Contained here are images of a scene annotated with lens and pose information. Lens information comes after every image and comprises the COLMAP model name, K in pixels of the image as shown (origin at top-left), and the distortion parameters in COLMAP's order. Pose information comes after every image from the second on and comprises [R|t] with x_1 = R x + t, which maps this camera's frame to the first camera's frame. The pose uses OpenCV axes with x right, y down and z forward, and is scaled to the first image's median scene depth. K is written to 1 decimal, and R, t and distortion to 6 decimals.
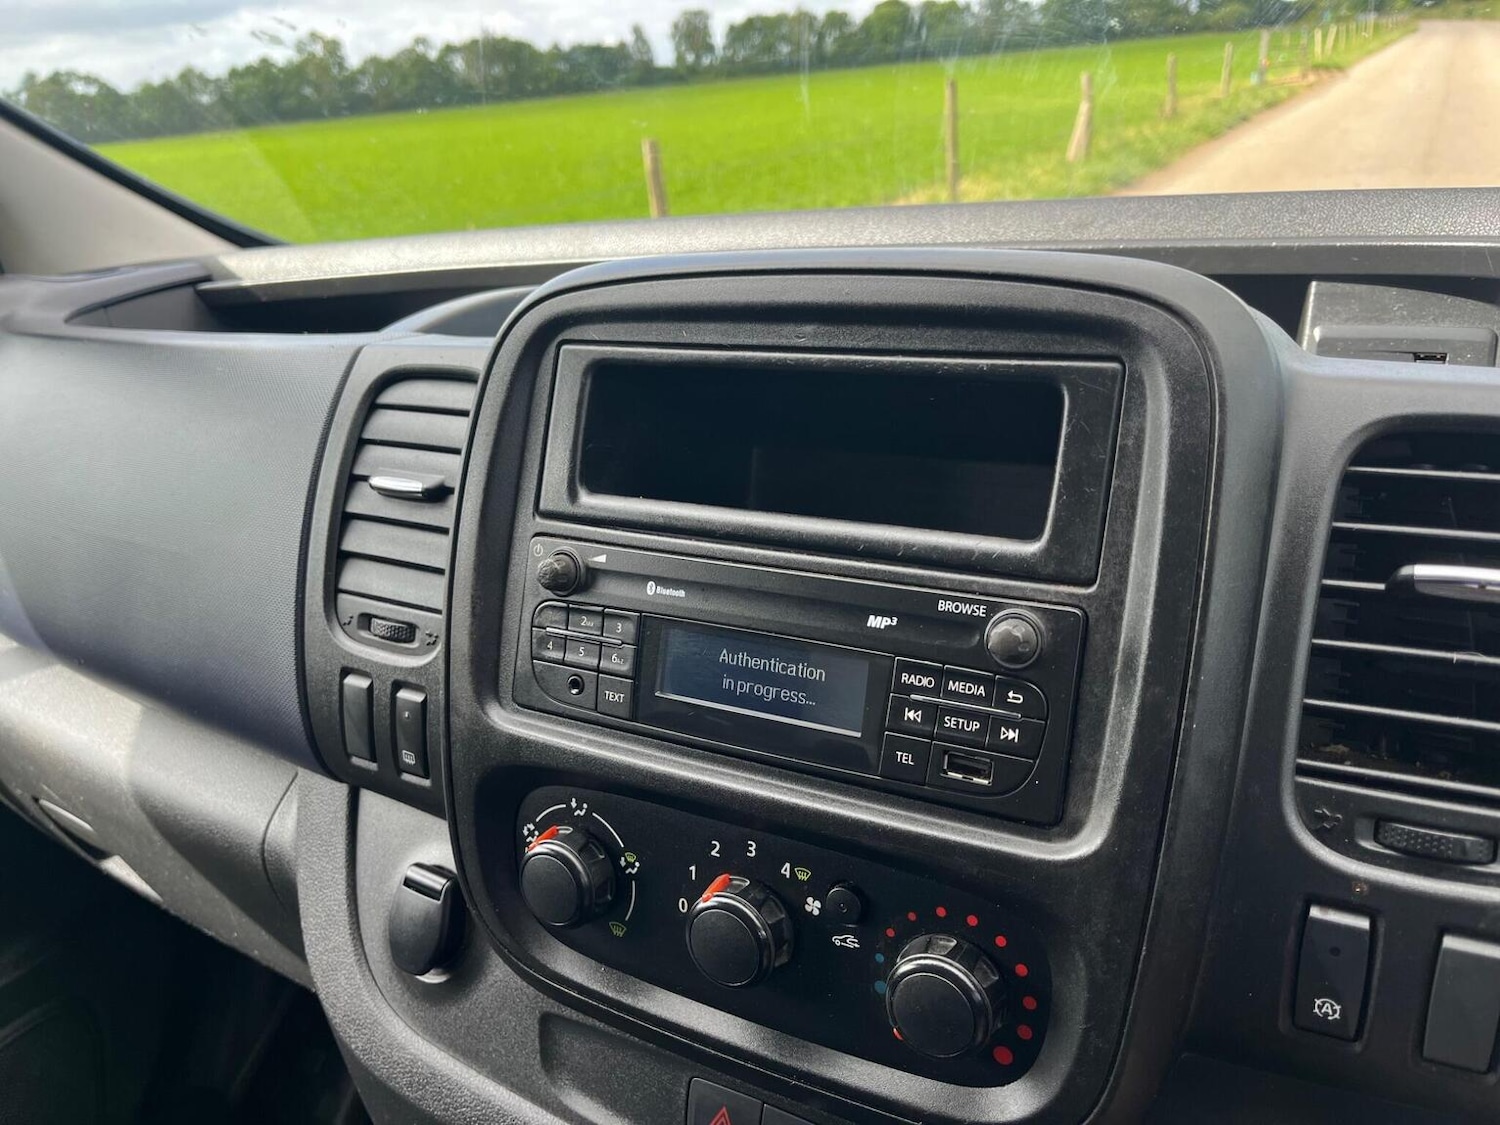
lens RADIAL K [[1123.9, 0, 754.1], [0, 1123.9, 565.1], [0, 0, 1]] dist [0.081474, -0.124716]
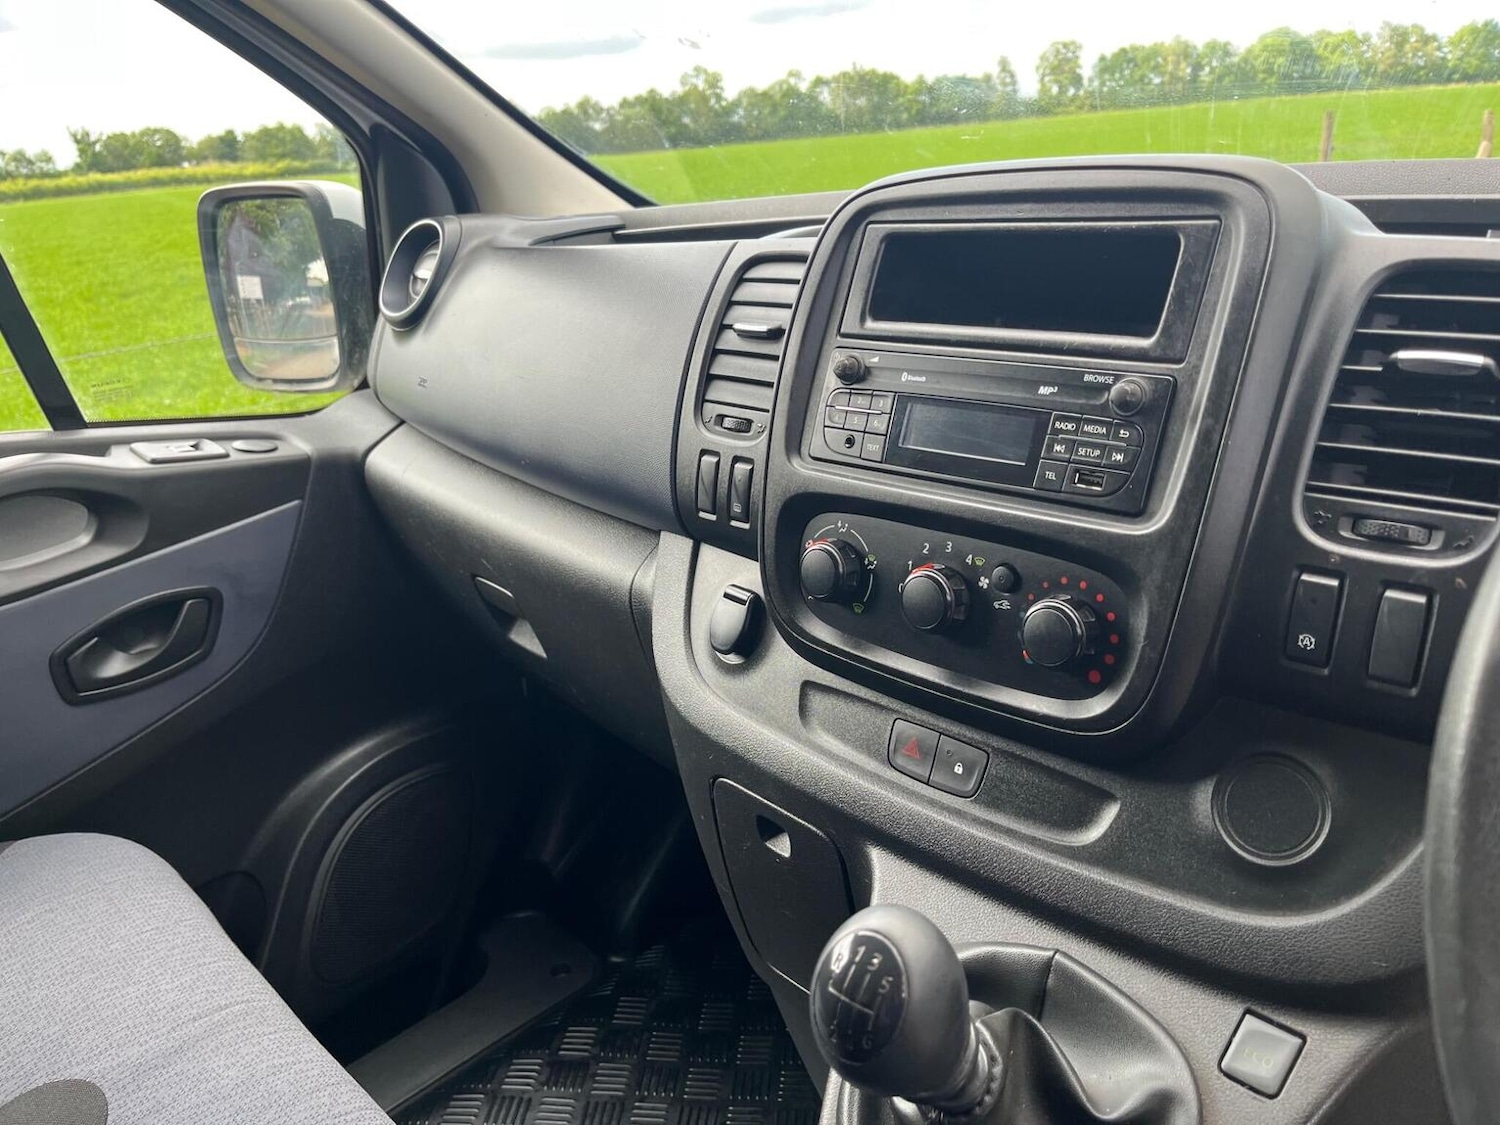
lens RADIAL K [[1134.5, 0, 758.7], [0, 1134.5, 569.4], [0, 0, 1]] dist [0.064243, -0.103845]
pose [[0.958875, 0.113784, -0.260024, 0.141391], [-0.119960, 0.992747, -0.007954, 0.297709], [0.257233, 0.038819, 0.965569, -0.507840]]
